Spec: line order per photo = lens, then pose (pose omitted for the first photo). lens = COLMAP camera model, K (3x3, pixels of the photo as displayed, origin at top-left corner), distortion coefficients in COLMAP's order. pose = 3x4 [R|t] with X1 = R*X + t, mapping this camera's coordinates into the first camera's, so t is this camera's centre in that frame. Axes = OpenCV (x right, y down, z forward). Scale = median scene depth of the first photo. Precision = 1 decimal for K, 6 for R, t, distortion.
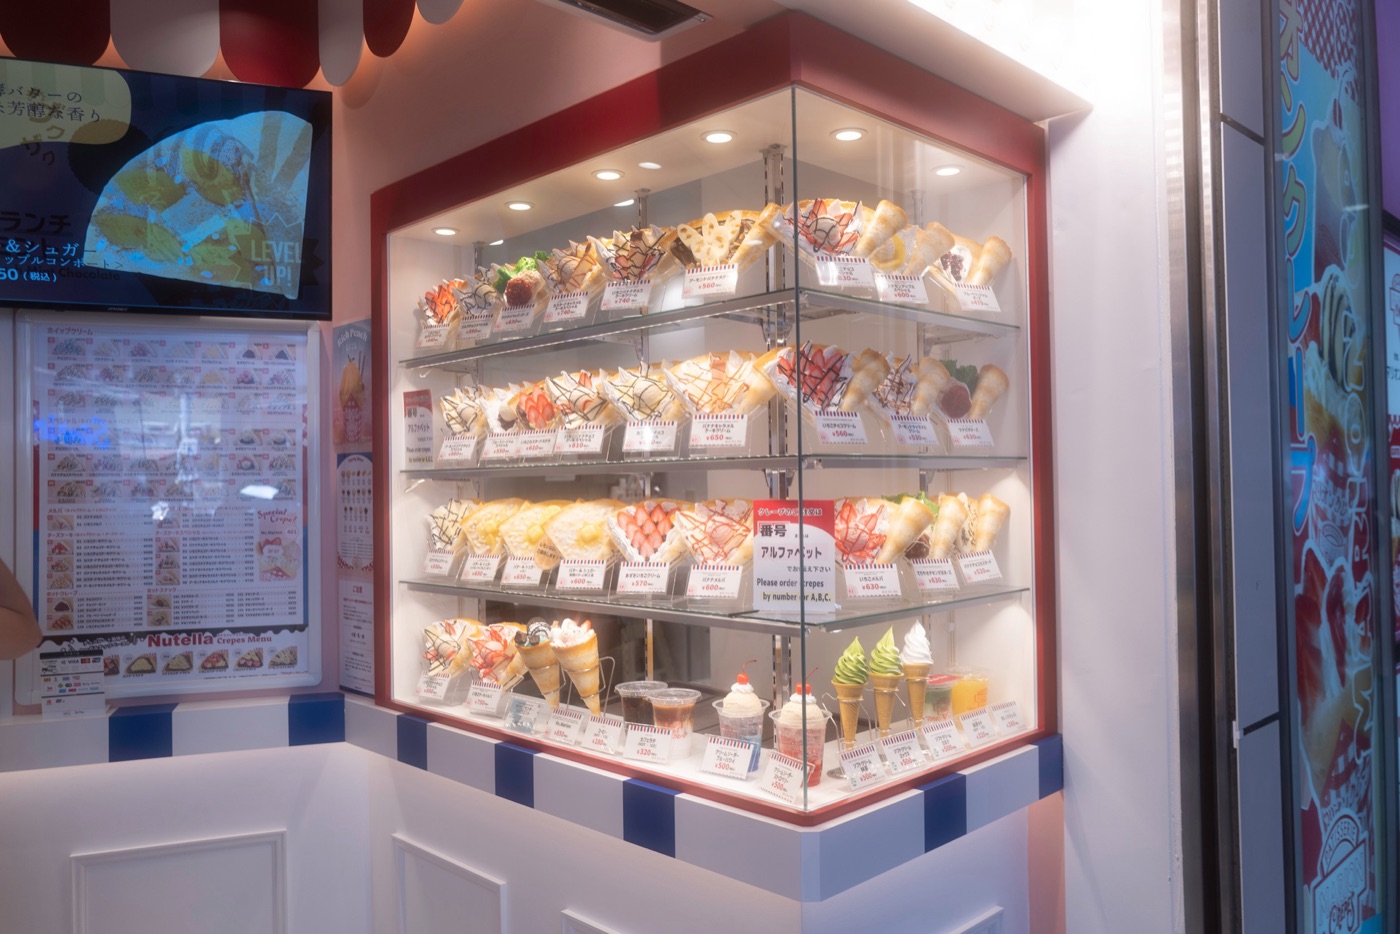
lens RADIAL K [[1054.3, 0, 709.0], [0, 1054.3, 459.5], [0, 0, 1]] dist [-0.053447, 0.076867]
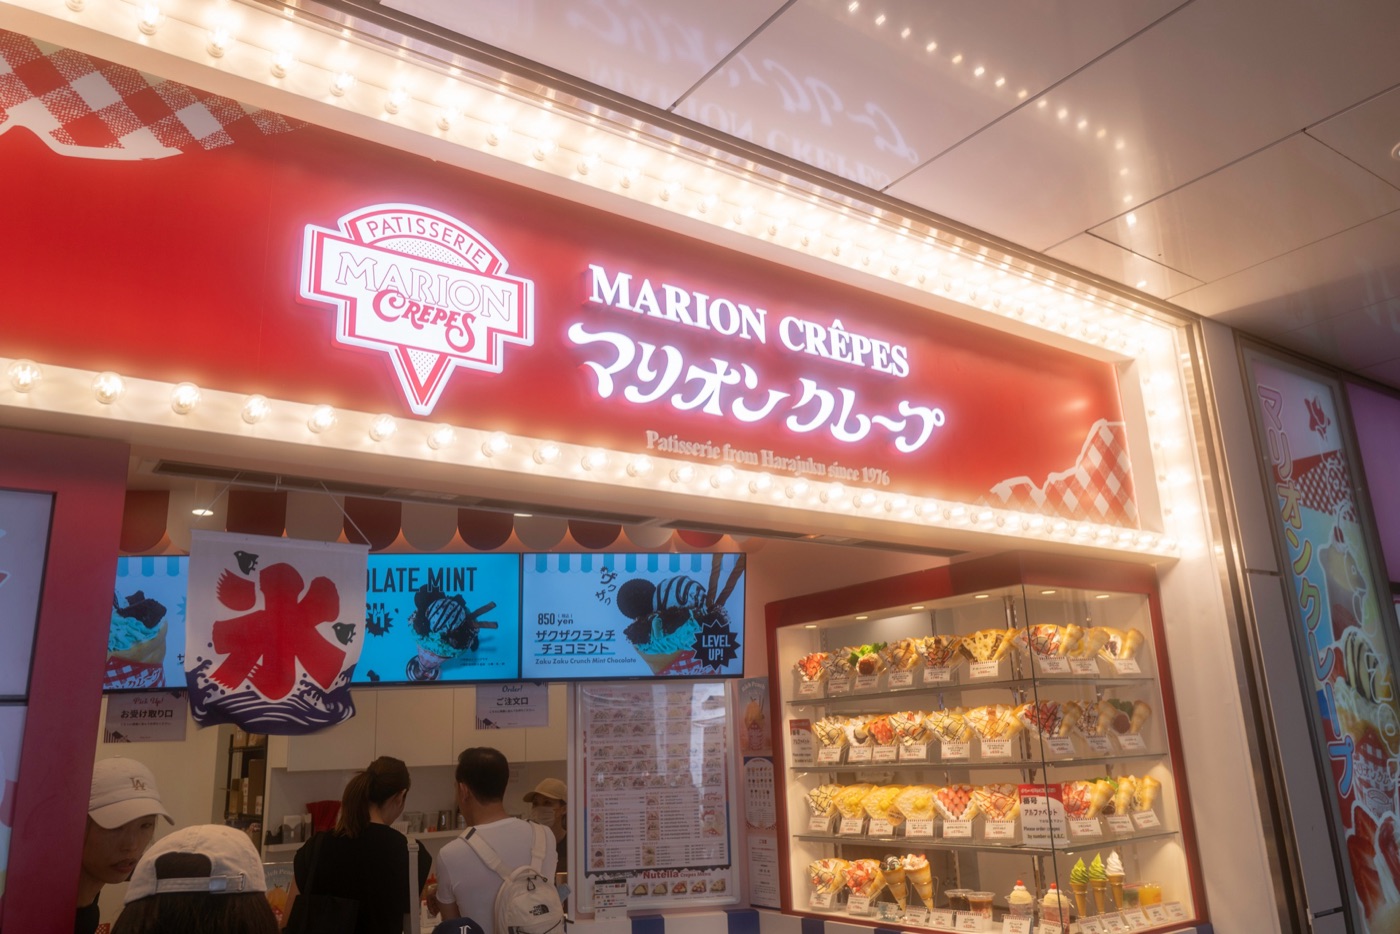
lens RADIAL K [[1054.3, 0, 709.0], [0, 1054.3, 459.5], [0, 0, 1]] dist [-0.053447, 0.076867]
pose [[0.986758, -0.065675, -0.148311, -0.162268], [0.027905, 0.969466, -0.243634, -0.073644], [0.159783, 0.236269, 0.958461, -0.907112]]
